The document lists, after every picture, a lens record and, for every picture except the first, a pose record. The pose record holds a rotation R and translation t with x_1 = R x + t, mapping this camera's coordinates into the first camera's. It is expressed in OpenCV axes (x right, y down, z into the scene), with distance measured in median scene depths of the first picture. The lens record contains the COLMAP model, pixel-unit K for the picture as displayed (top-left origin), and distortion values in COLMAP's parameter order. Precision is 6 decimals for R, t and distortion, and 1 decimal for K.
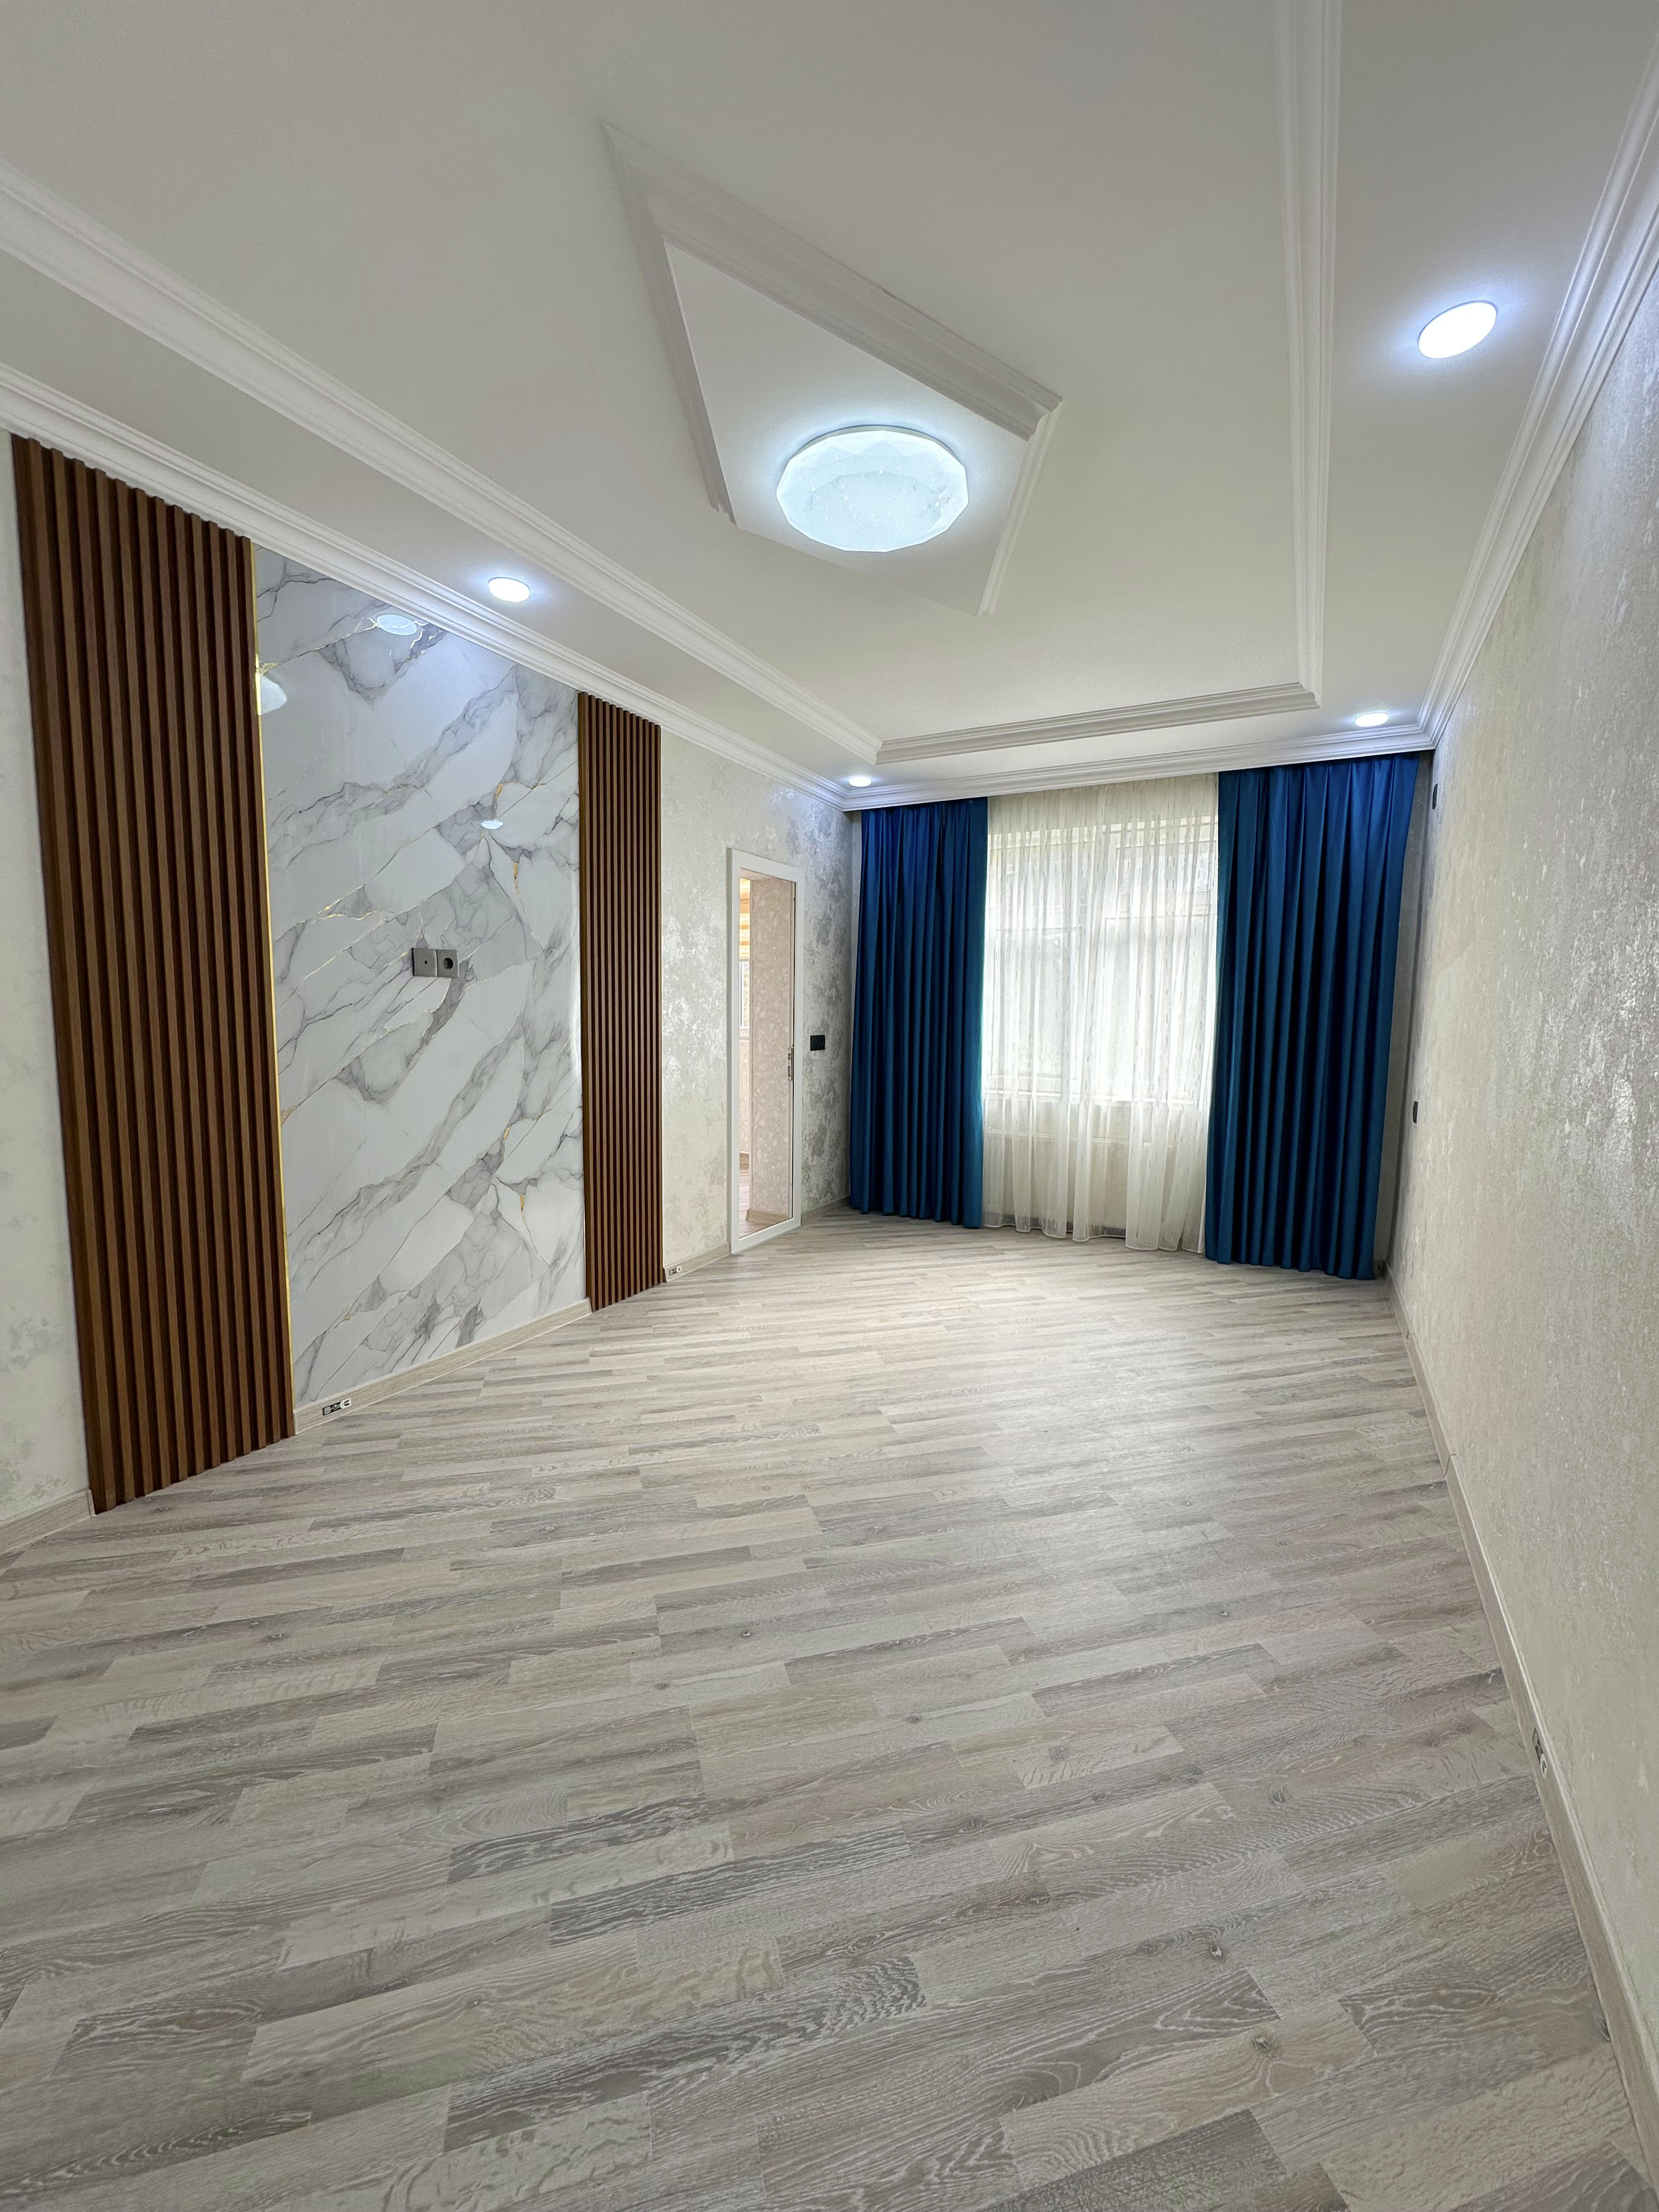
lens RADIAL K [[878.0, 0, 829.5], [0, 878.0, 1106.0], [0, 0, 1]] dist [-0.004026, -0.000491]
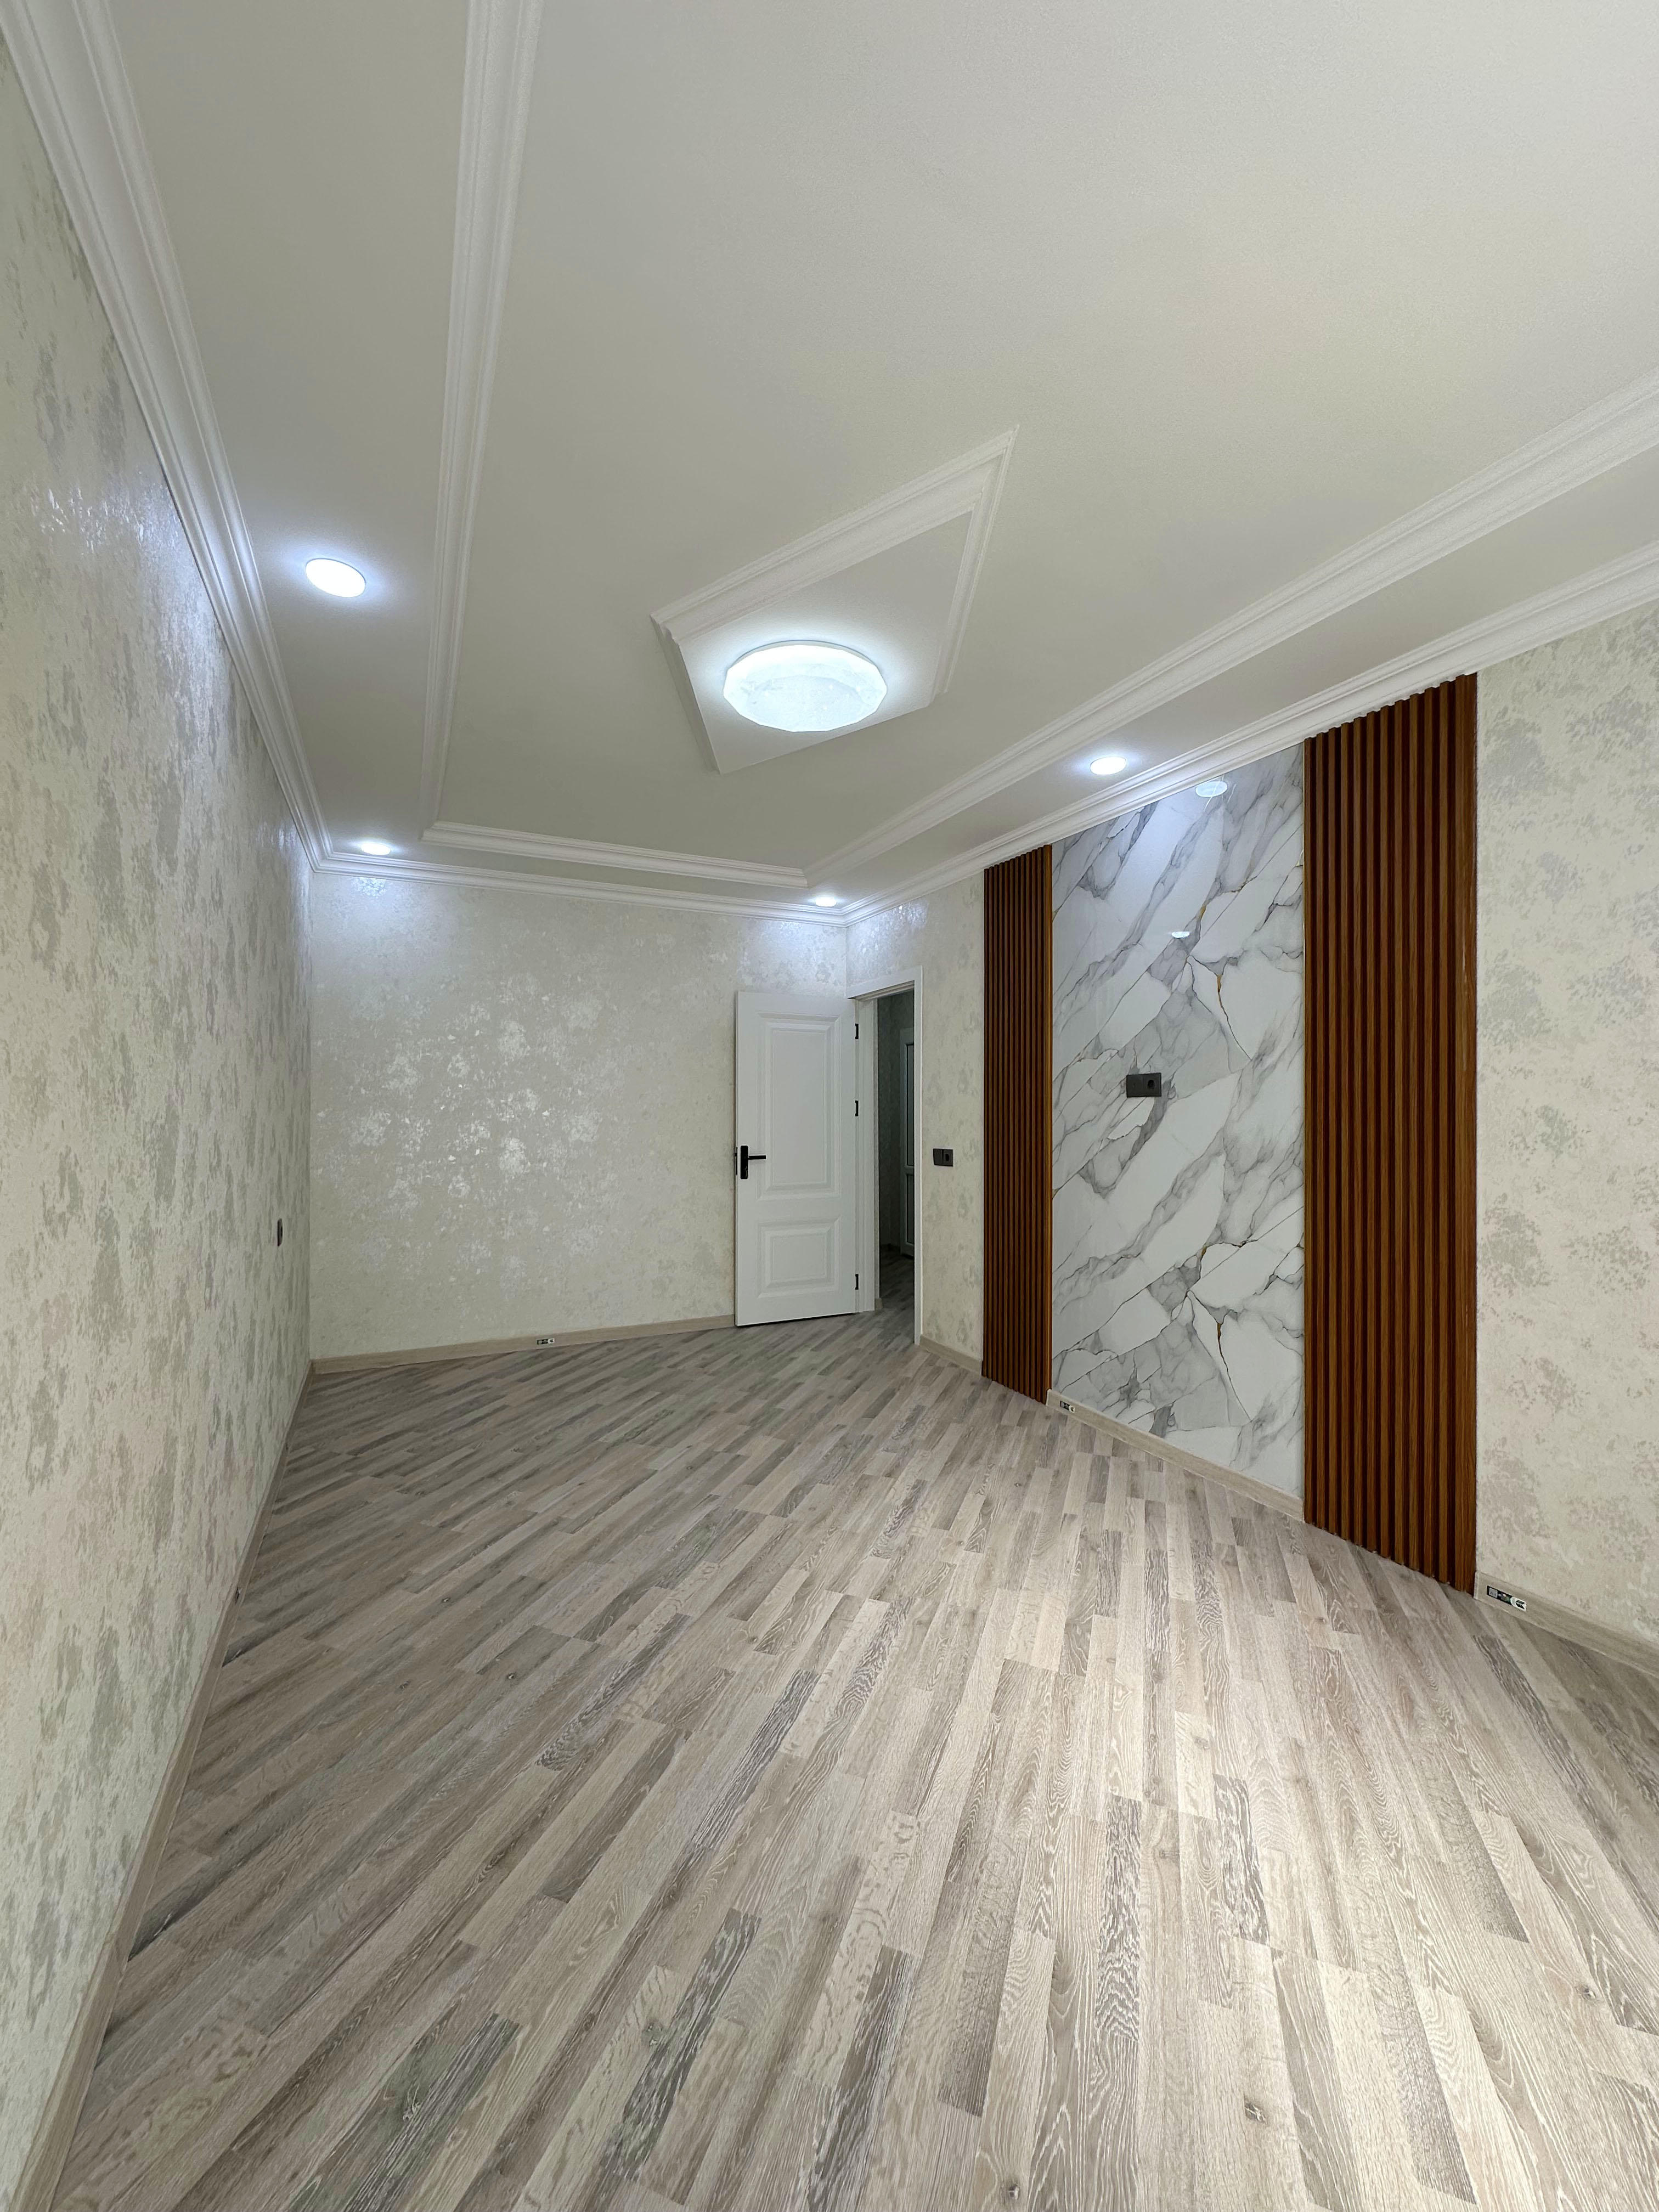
lens RADIAL K [[884.0, 0, 827.6], [0, 884.0, 1102.7], [0, 0, 1]] dist [-0.001142, 0.000853]
pose [[-0.581638, -0.018443, -0.813238, 0.766179], [-0.090722, 0.994977, 0.042321, -0.154795], [0.808373, 0.098394, -0.580390, 1.372288]]
